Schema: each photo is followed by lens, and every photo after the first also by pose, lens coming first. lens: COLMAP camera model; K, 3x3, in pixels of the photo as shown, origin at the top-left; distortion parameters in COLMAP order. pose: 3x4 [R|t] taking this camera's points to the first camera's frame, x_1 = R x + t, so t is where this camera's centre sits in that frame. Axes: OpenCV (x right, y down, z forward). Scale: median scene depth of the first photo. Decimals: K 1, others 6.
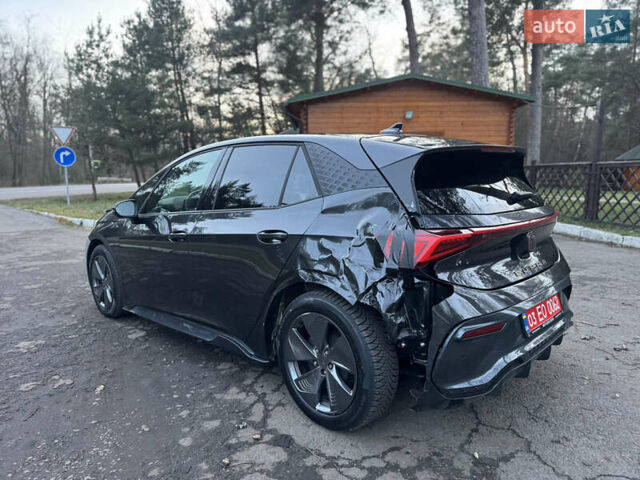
lens RADIAL K [[454.0, 0, 319.6], [0, 454.0, 240.0], [0, 0, 1]] dist [0.049956, -0.063638]
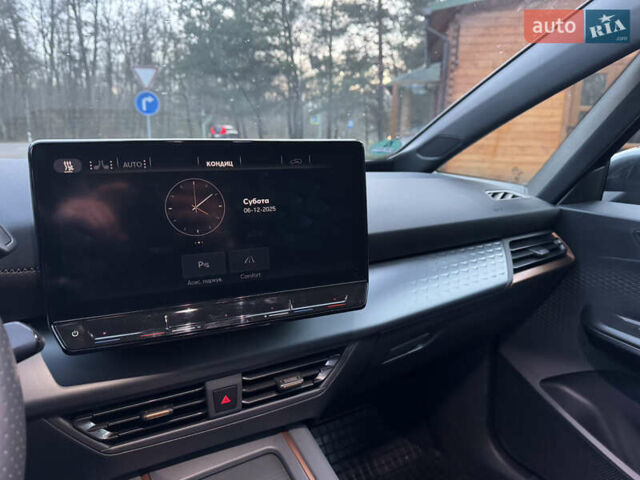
lens RADIAL K [[454.0, 0, 320.1], [0, 454.0, 242.6], [0, 0, 1]] dist [0.049956, -0.063638]
pose [[0.971542, 0.071436, -0.225838, -0.049750], [-0.051452, 0.994319, 0.093178, -0.029419], [0.231212, -0.078906, 0.969698, 0.307505]]
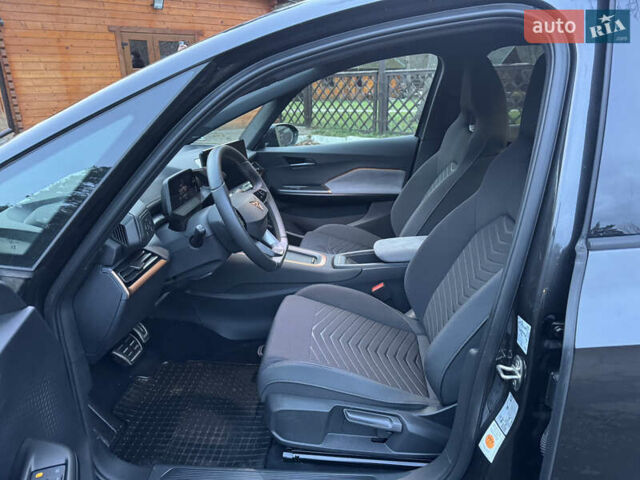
lens RADIAL K [[454.0, 0, 318.9], [0, 454.0, 240.6], [0, 0, 1]] dist [0.049956, -0.063638]
pose [[0.772641, -0.218138, 0.596189, -0.128868], [0.107937, 0.970578, 0.215239, -0.032193], [-0.625600, -0.101952, 0.773454, 0.220669]]
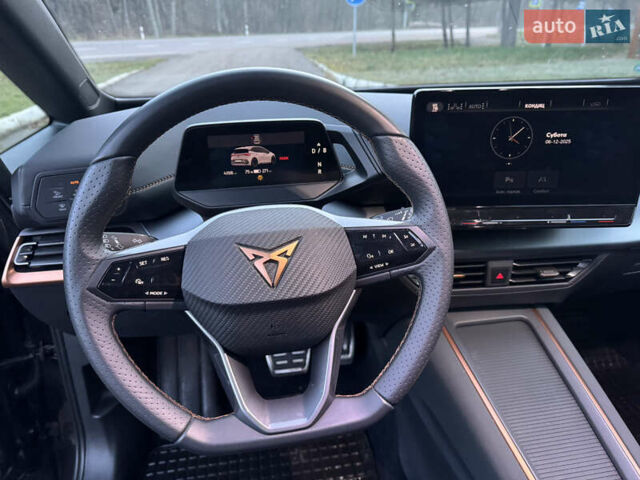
lens RADIAL K [[454.0, 0, 322.8], [0, 454.0, 238.6], [0, 0, 1]] dist [0.049956, -0.063638]
pose [[0.804672, 0.253997, -0.536646, -0.054517], [-0.082422, 0.942907, 0.322695, -0.032404], [0.587971, -0.215432, 0.779666, 0.286898]]
